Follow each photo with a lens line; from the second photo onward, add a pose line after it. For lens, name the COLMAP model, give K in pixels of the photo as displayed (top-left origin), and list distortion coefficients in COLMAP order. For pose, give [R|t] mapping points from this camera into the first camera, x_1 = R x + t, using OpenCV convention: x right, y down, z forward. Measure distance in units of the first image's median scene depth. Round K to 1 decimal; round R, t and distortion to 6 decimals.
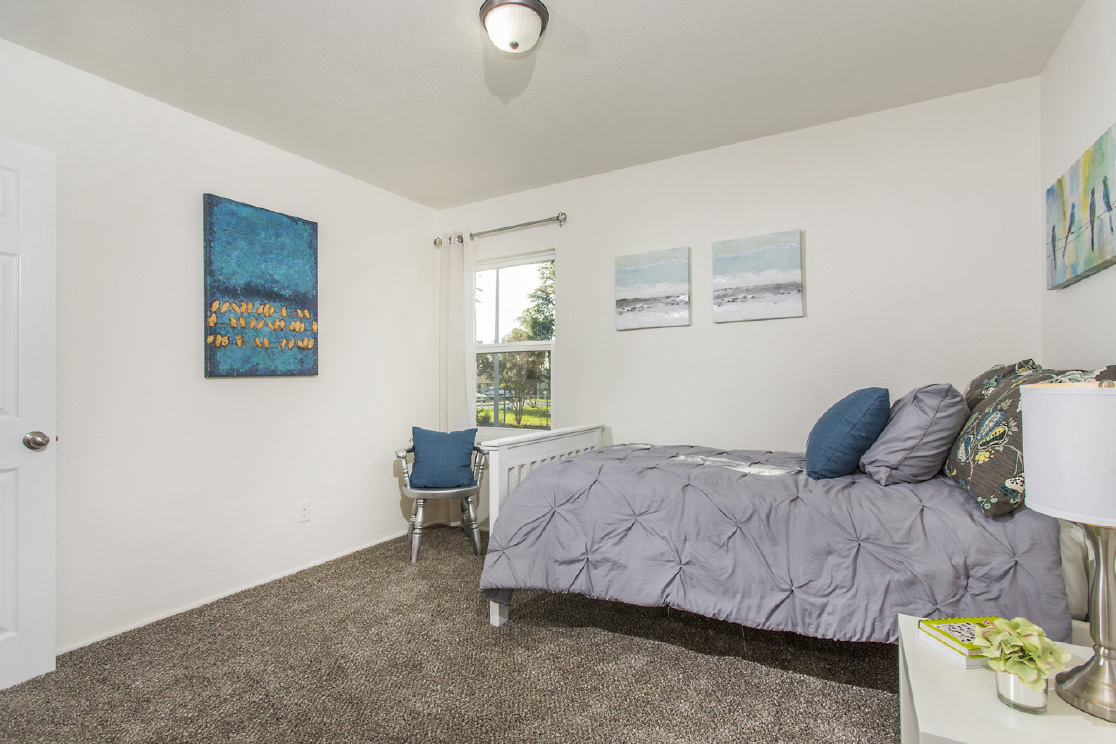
lens RADIAL K [[522.8, 0, 557.3], [0, 522.8, 369.6], [0, 0, 1]] dist [0.000534, 0.000826]
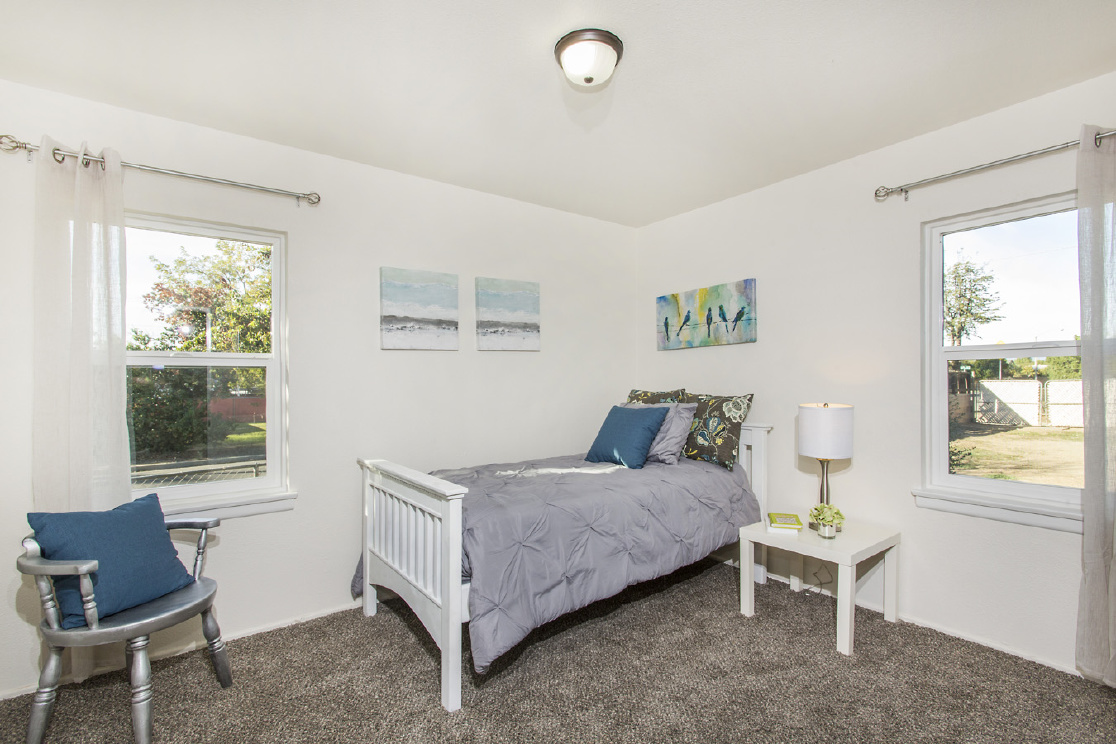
lens RADIAL K [[522.8, 0, 555.8], [0, 522.8, 379.3], [0, 0, 1]] dist [0.000534, 0.000826]
pose [[0.399349, 0.007165, 0.916771, -0.895396], [-0.011483, 0.999930, -0.002813, -0.037860], [-0.916727, -0.009404, 0.399403, 0.574087]]
